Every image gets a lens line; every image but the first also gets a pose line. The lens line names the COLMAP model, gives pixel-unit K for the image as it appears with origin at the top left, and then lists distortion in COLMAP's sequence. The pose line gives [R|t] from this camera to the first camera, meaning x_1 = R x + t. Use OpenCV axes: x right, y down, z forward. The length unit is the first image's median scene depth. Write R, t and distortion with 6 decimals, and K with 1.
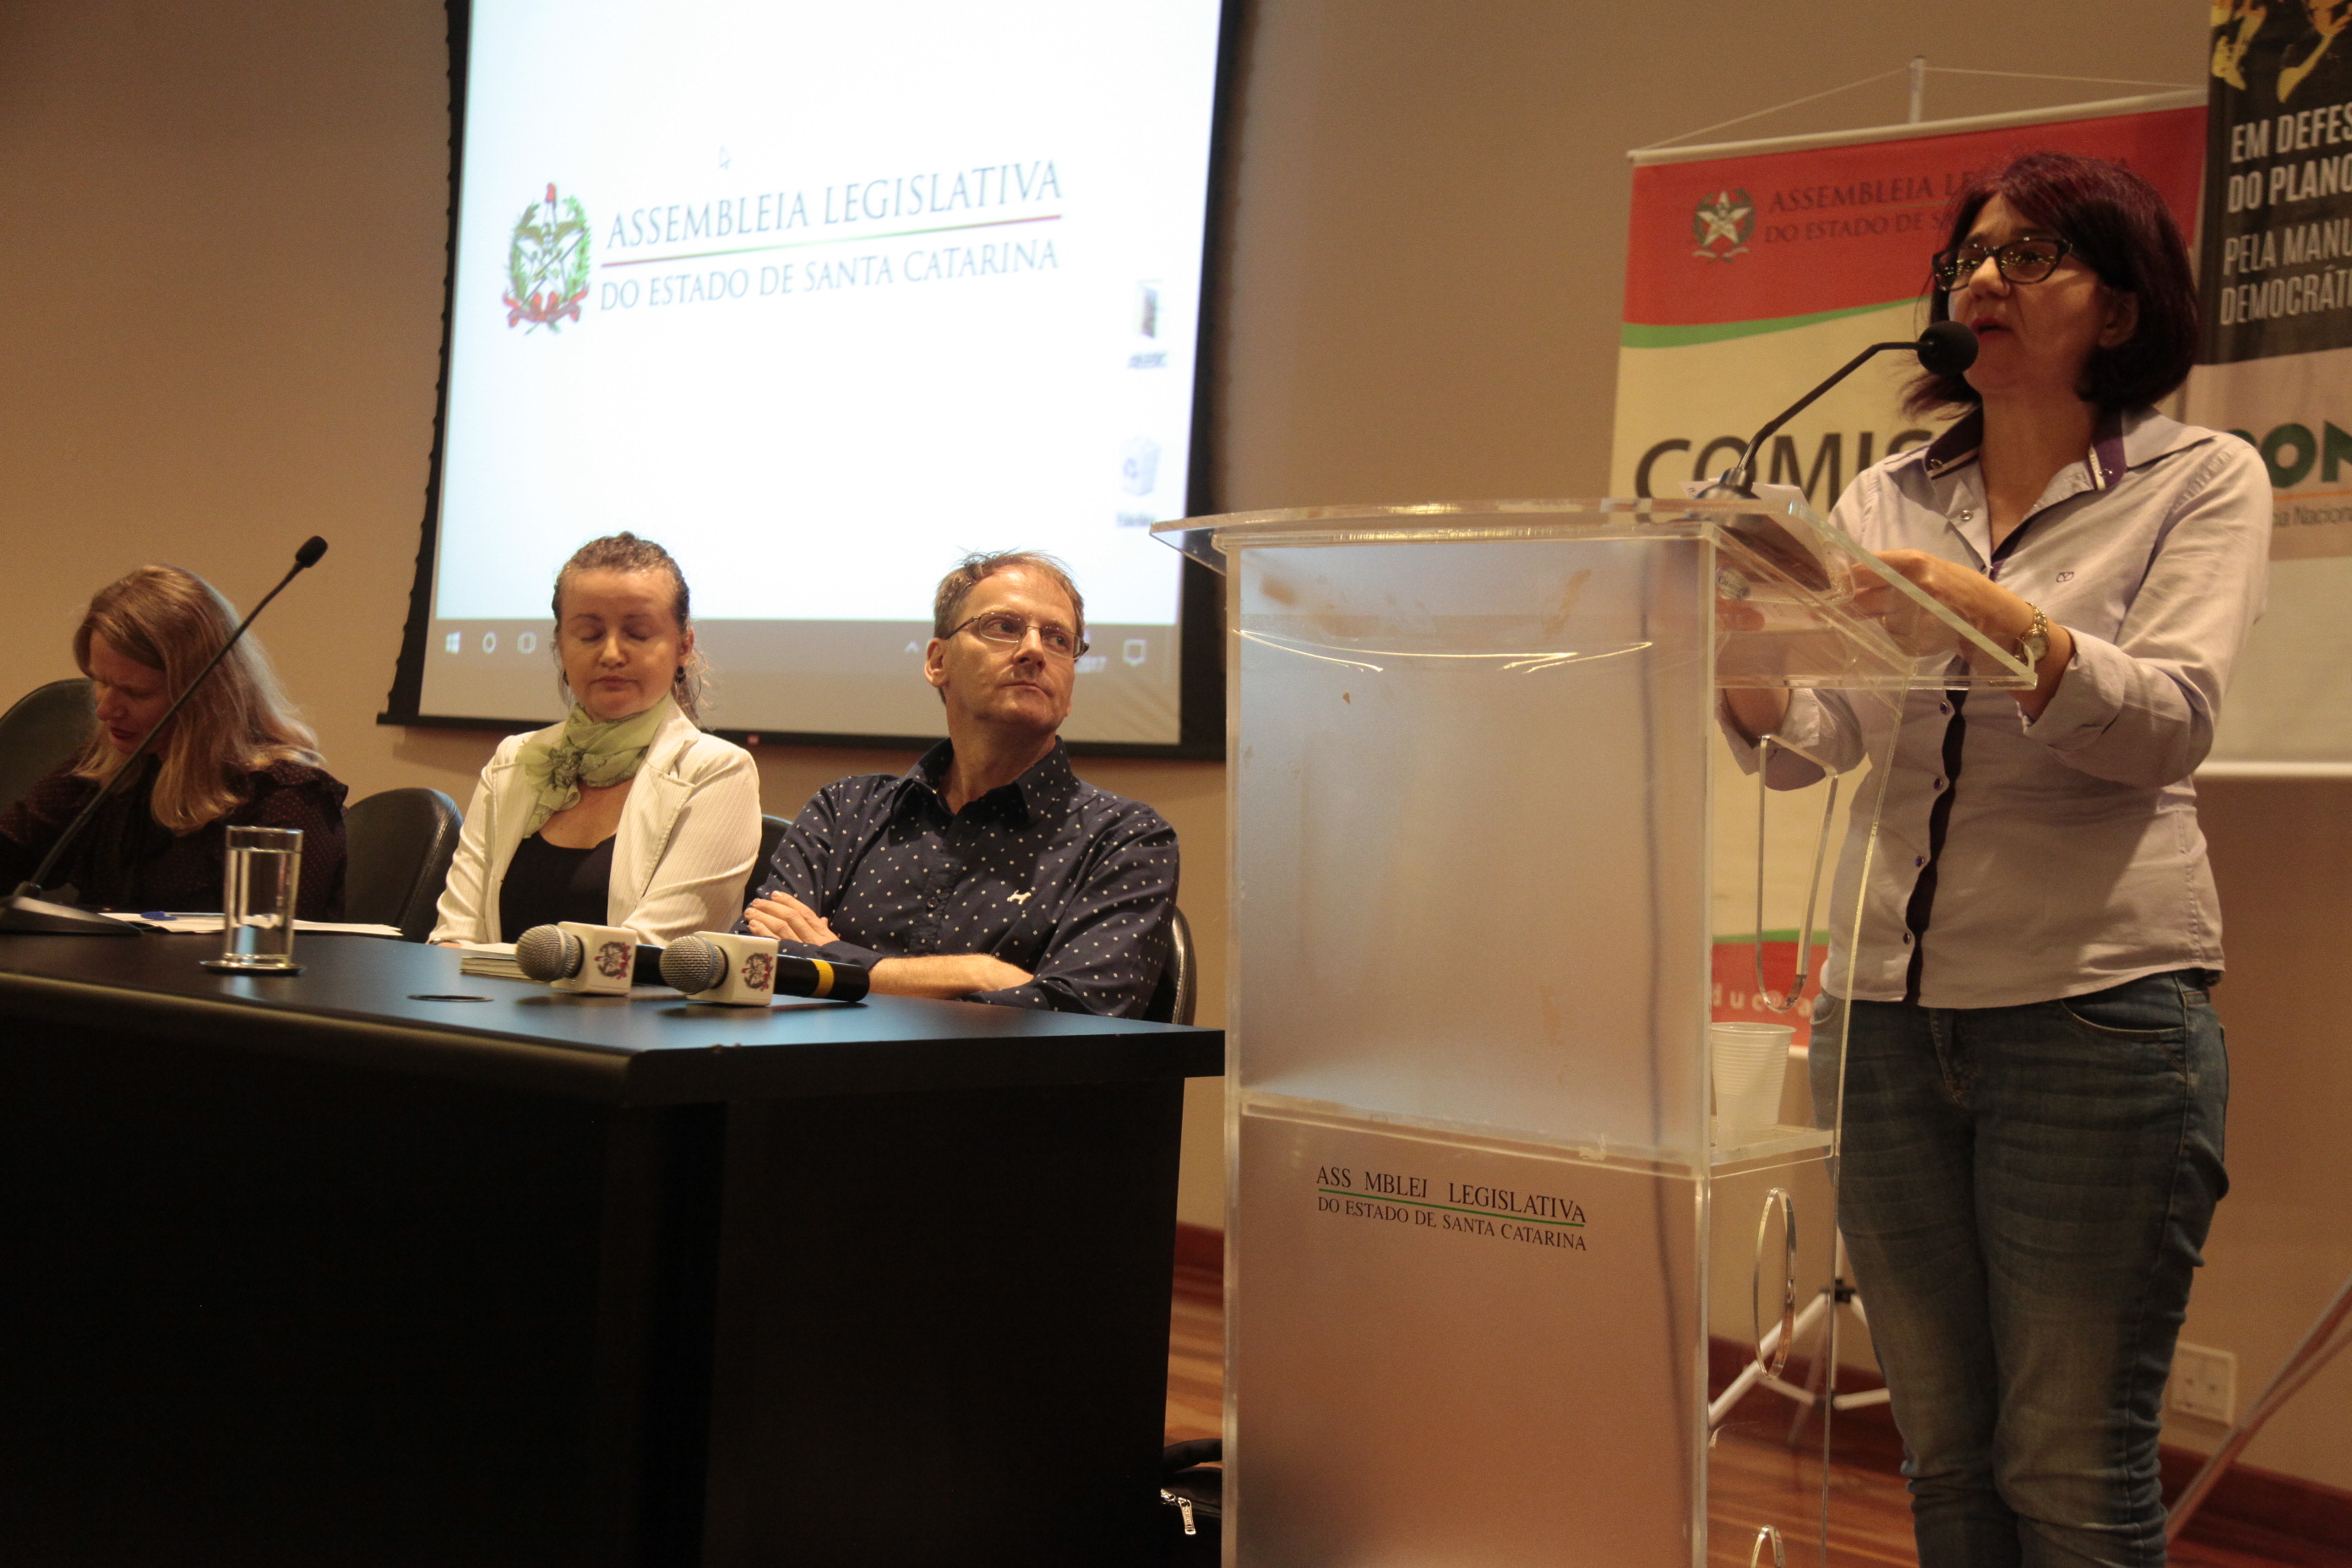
lens RADIAL K [[2987.0, 0, 1203.3], [0, 2987.0, 814.7], [0, 0, 1]] dist [0.084204, 0.067712]
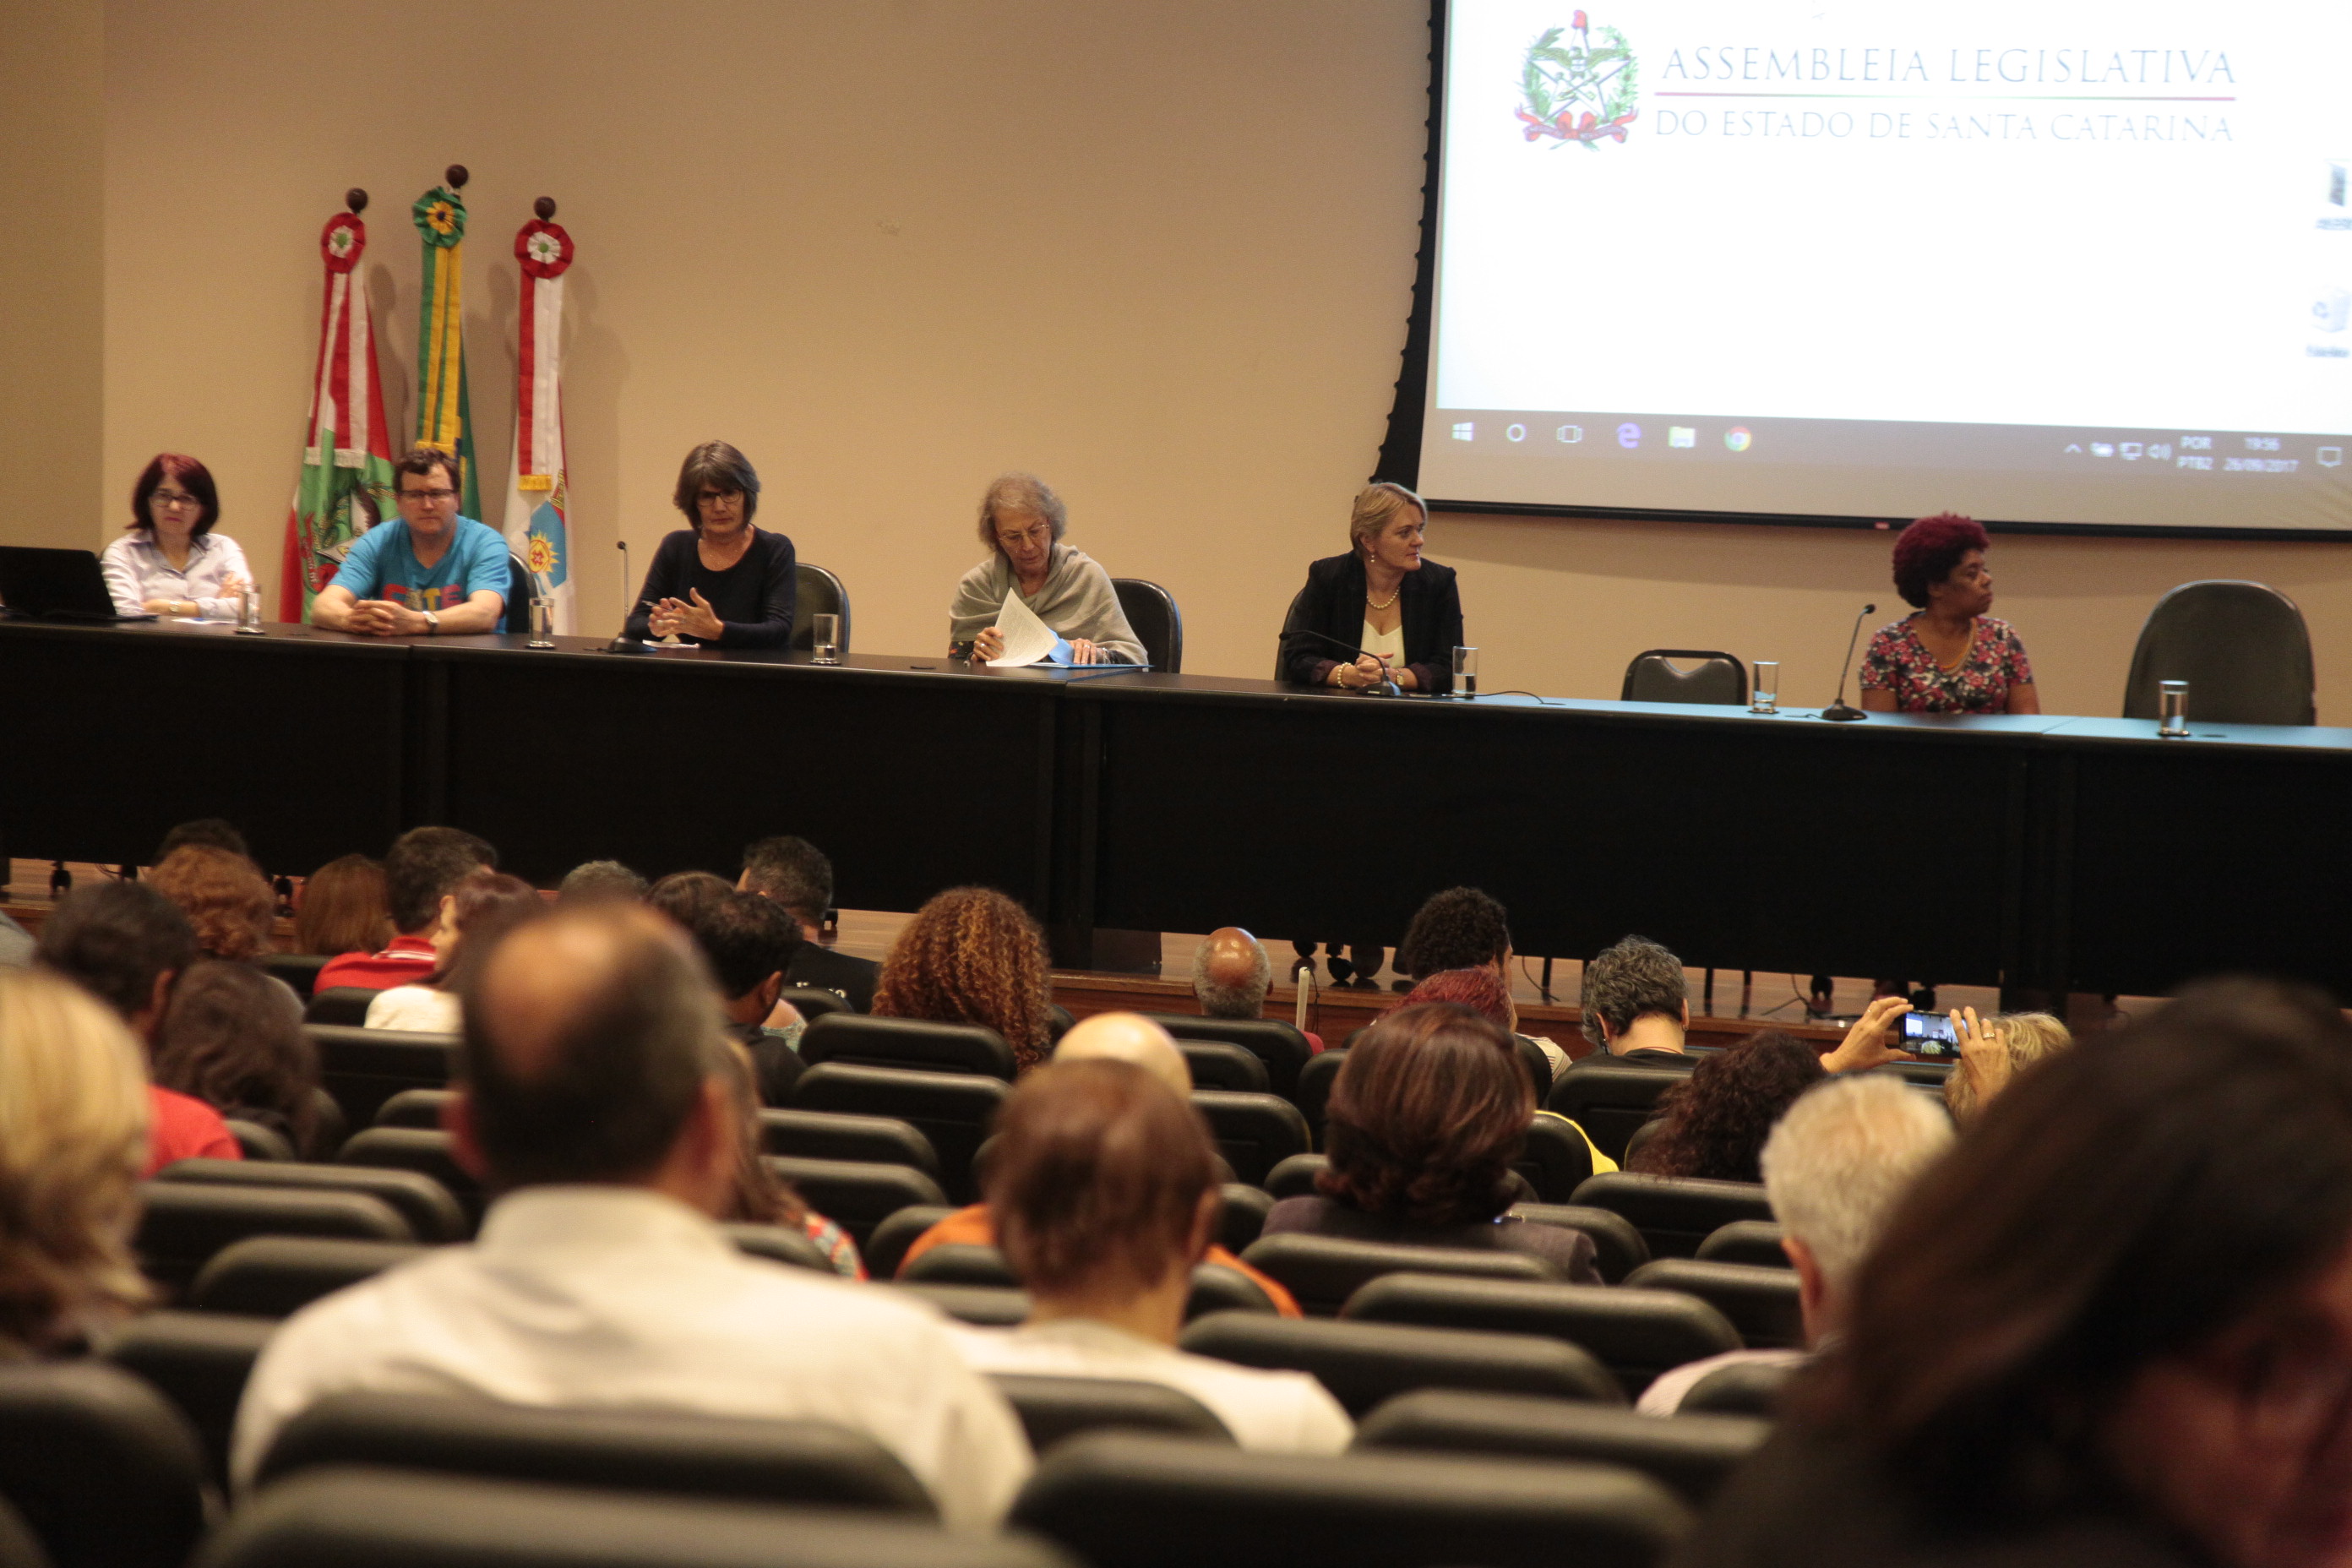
lens RADIAL K [[5920.2, 0, 1235.8], [0, 5920.2, 791.1], [0, 0, 1]] dist [0.552979, -0.239716]
pose [[0.913614, -0.071355, 0.400273, -2.382264], [0.027231, 0.993008, 0.114864, -0.353930], [-0.405671, -0.094042, 0.909168, -1.856051]]
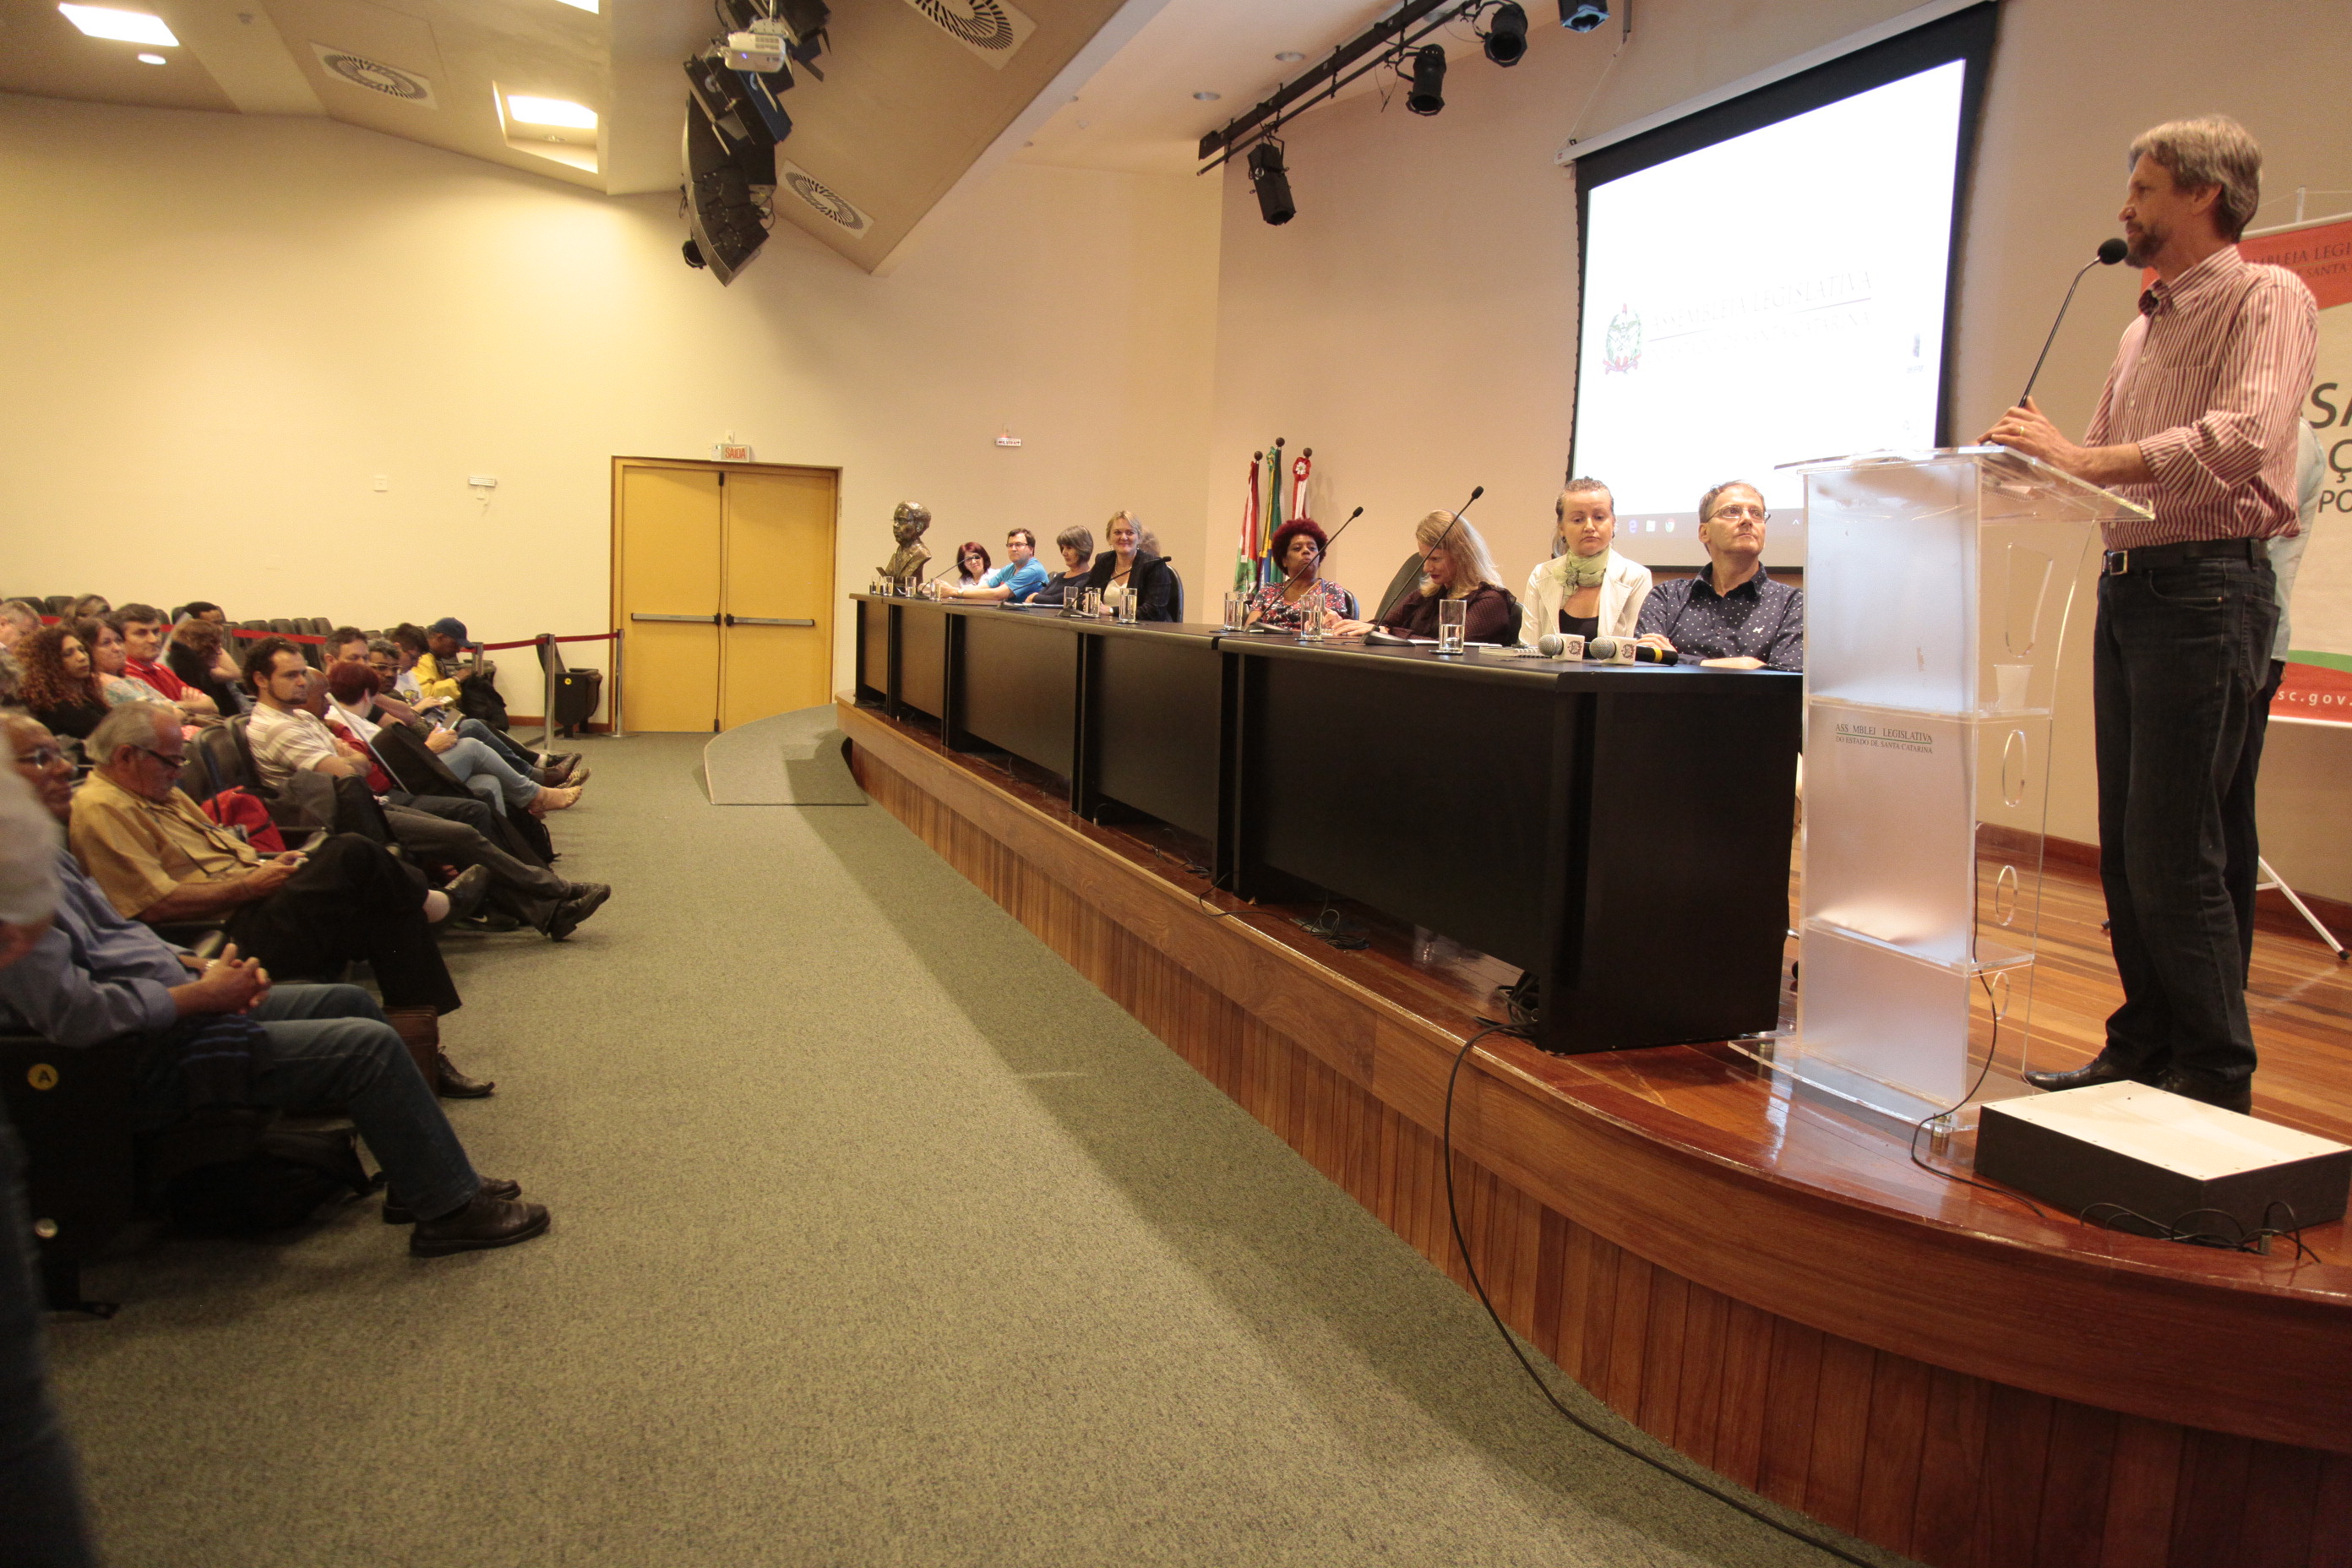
lens RADIAL K [[1605.5, 0, 1218.5], [0, 1605.5, 798.0], [0, 0, 1]] dist [-0.124944, 0.067509]
pose [[0.881659, 0.027886, -0.471063, 0.107302], [0.023666, 0.994383, 0.103159, 0.016738], [0.471294, -0.102099, 0.876047, -0.208232]]
